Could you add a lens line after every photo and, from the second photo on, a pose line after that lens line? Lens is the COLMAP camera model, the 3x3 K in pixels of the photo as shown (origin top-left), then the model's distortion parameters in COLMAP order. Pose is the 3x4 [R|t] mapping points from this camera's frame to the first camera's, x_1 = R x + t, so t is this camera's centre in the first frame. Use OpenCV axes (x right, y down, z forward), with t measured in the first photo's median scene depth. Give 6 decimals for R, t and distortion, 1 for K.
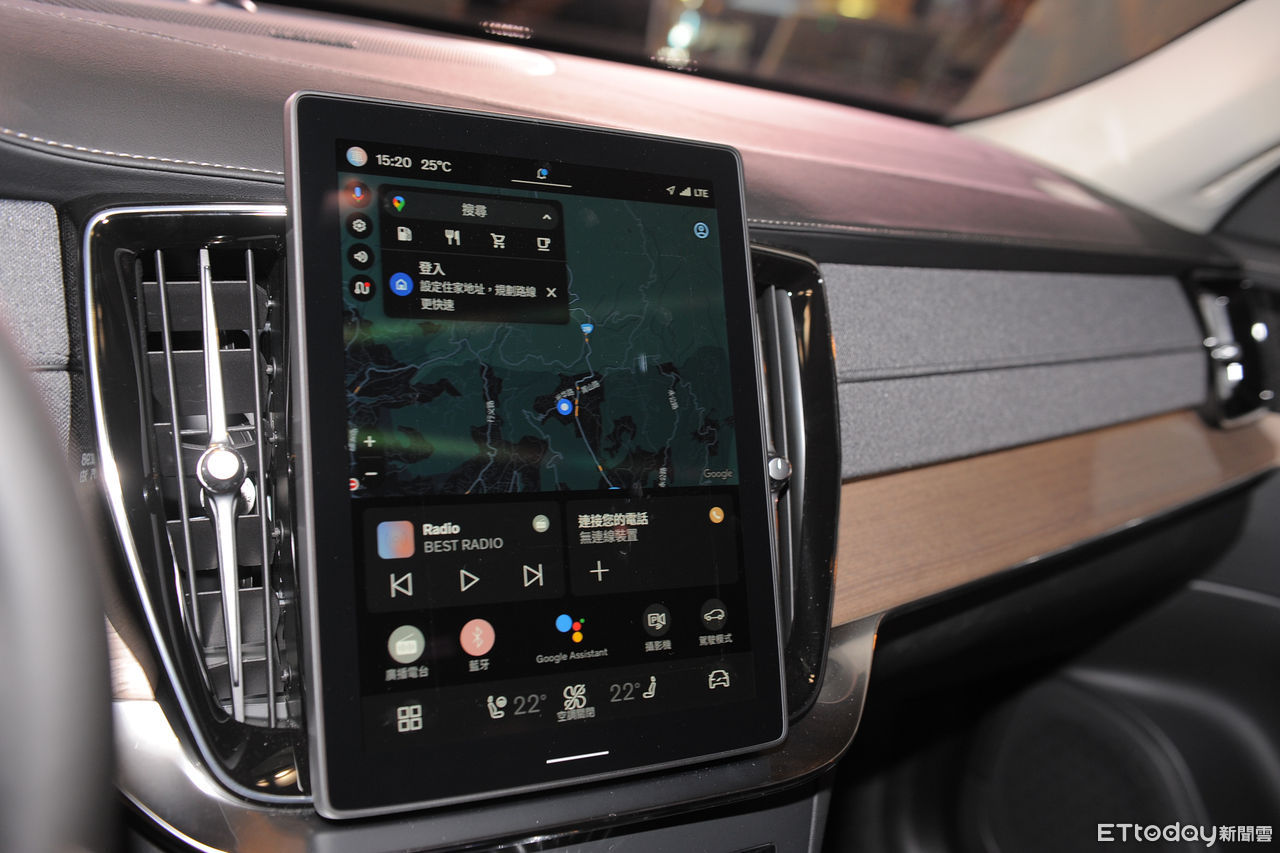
lens RADIAL K [[1297.5, 0, 640.6], [0, 1297.5, 427.6], [0, 0, 1]] dist [0.022460, 0.000000]
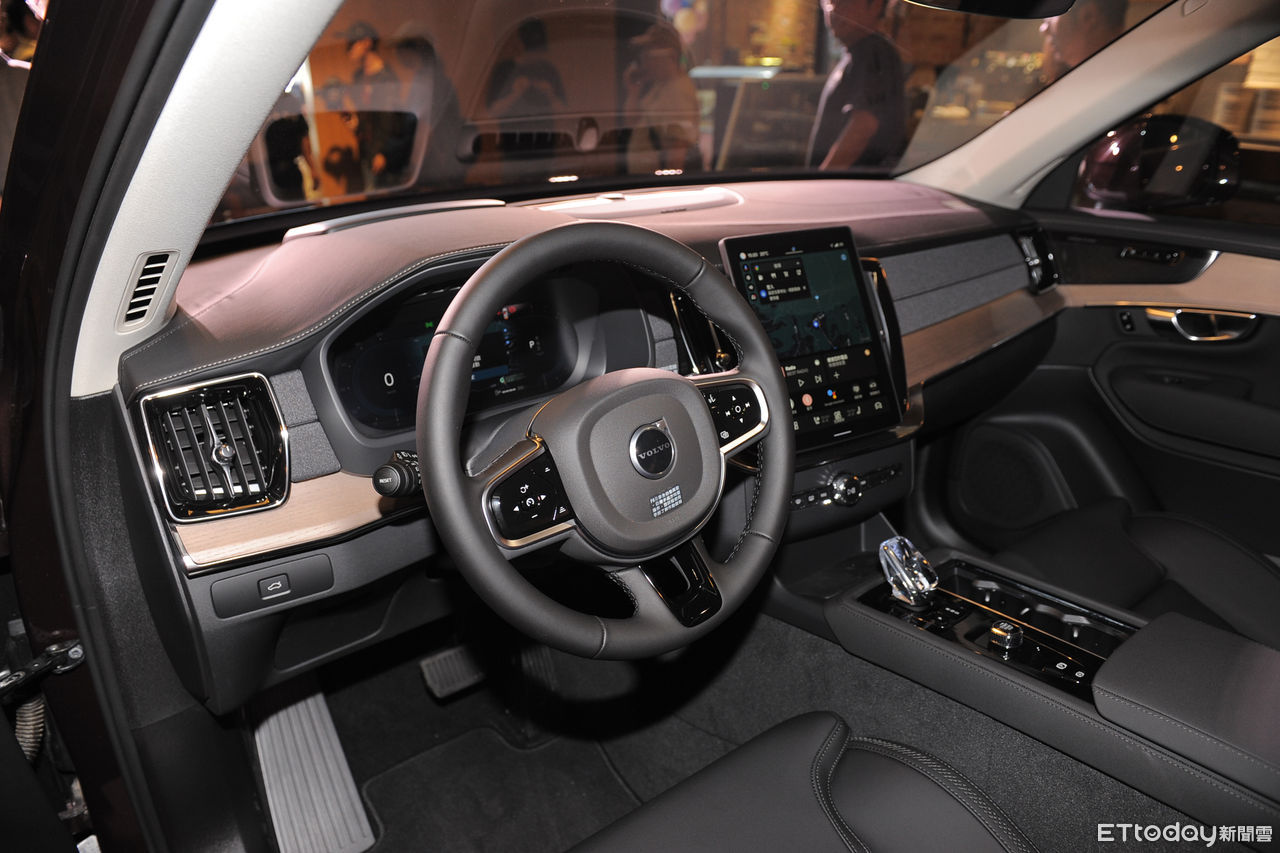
lens RADIAL K [[877.5, 0, 639.2], [0, 877.5, 427.0], [0, 0, 1]] dist [-0.001052, -0.001148]
pose [[0.983604, -0.176513, -0.036955, -0.430407], [0.178425, 0.982291, 0.057173, 0.028885], [0.026208, -0.062829, 0.997680, -1.072432]]
